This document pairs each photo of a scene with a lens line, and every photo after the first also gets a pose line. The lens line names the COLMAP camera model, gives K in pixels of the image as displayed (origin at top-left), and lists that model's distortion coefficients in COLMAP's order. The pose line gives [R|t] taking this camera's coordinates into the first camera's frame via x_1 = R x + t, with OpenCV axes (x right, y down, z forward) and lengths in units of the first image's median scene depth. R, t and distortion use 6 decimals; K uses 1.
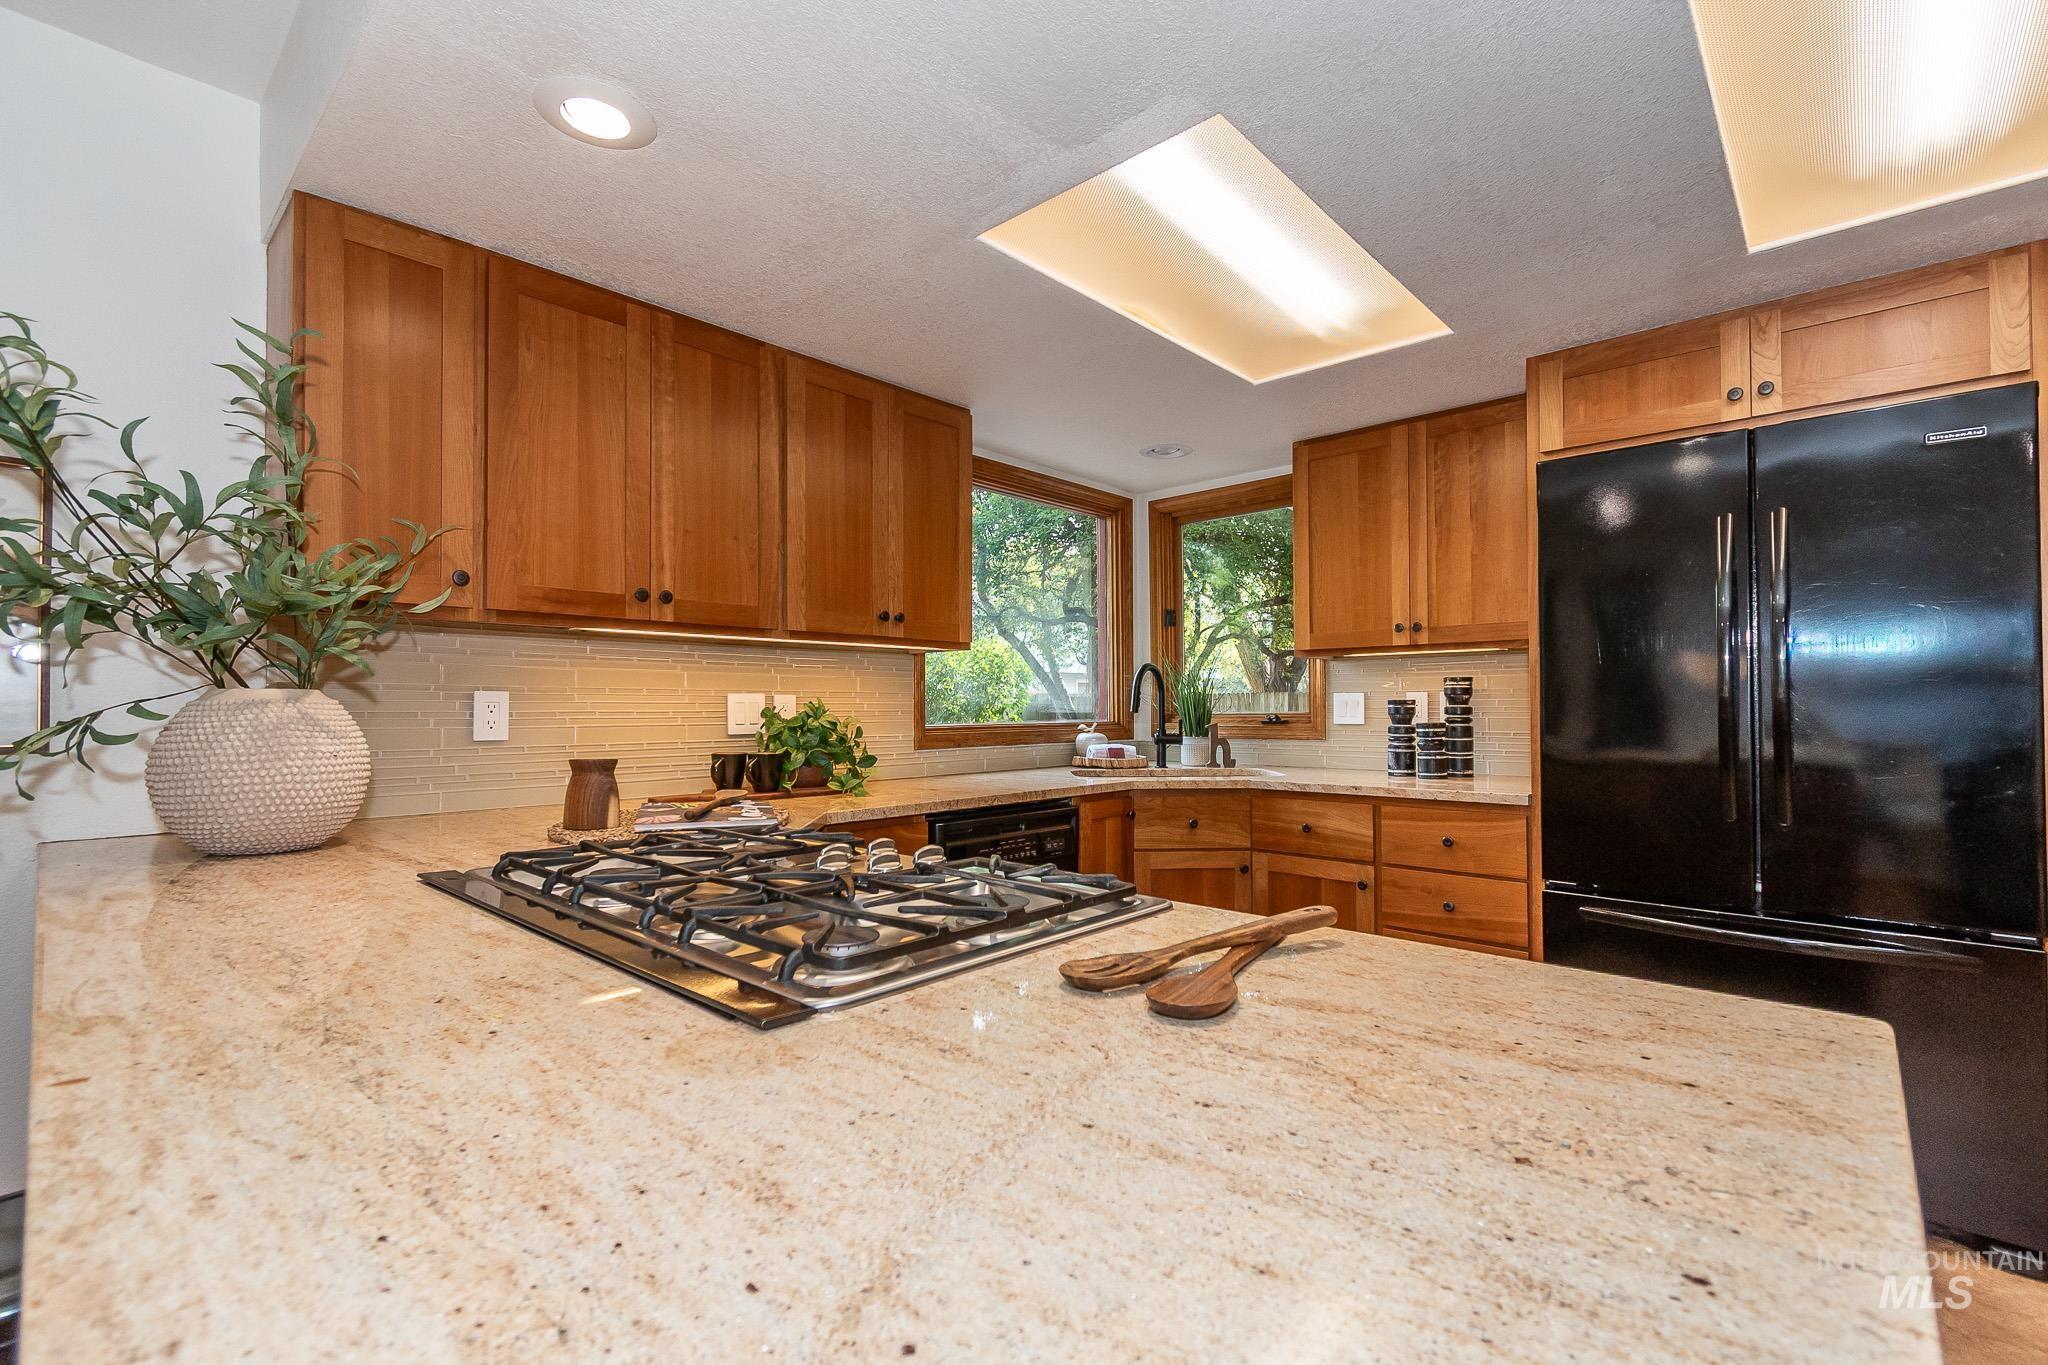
lens RADIAL K [[905.2, 0, 1033.9], [0, 905.2, 689.8], [0, 0, 1]] dist [0.002586, -0.000169]
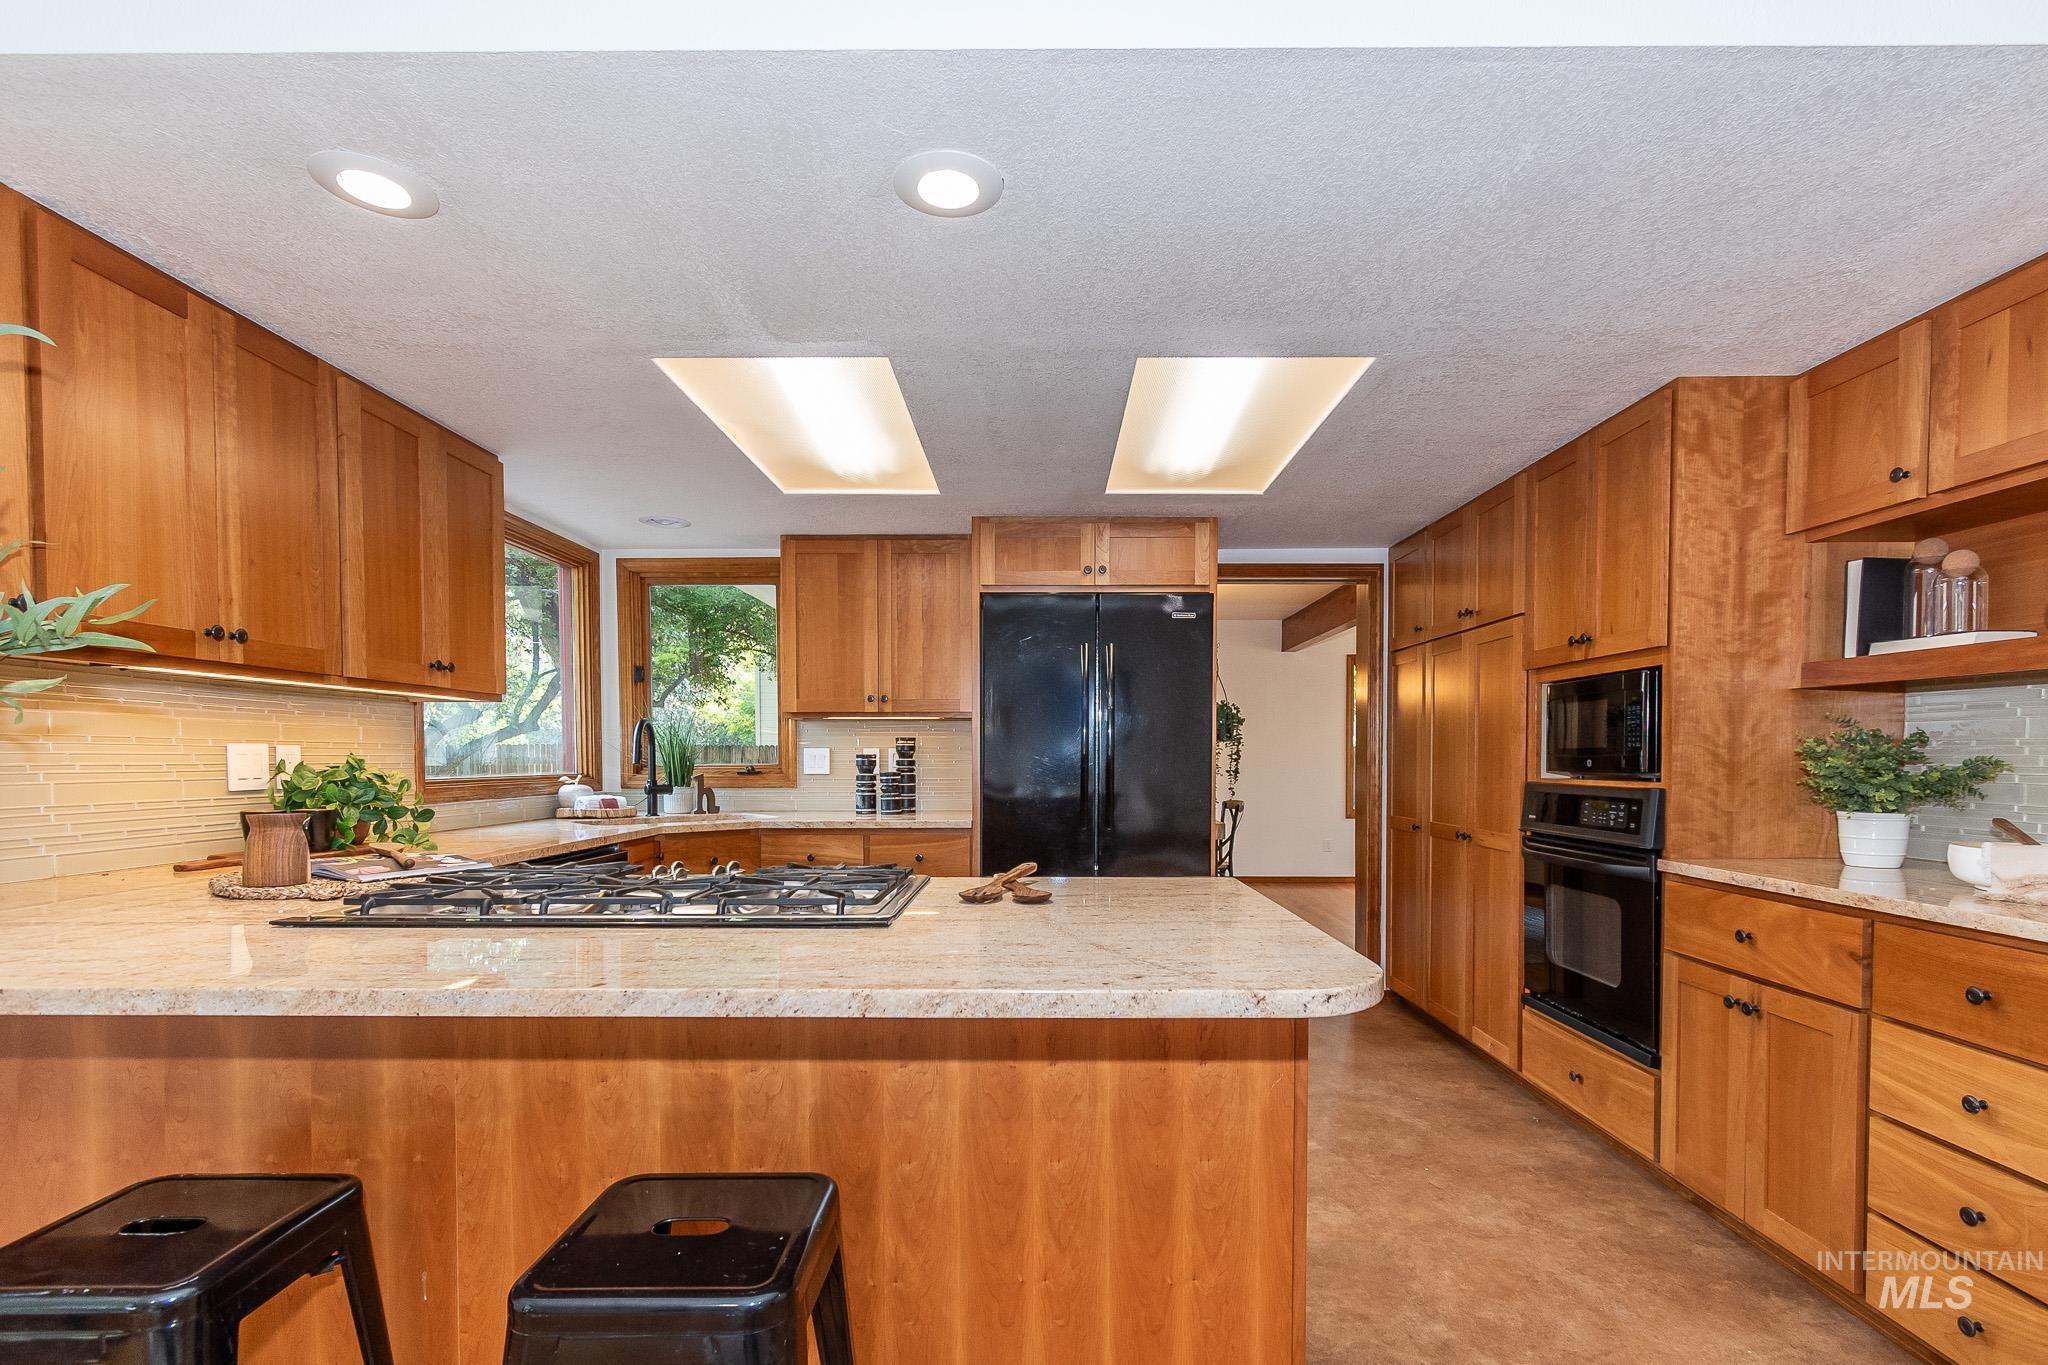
lens RADIAL K [[941.6, 0, 1038.5], [0, 941.6, 784.4], [0, 0, 1]] dist [-0.001453, -0.000420]
pose [[0.744834, -0.015733, 0.667064, -0.340482], [-0.014508, 0.999104, 0.039765, -0.003359], [-0.667092, -0.039296, 0.743939, -0.173687]]
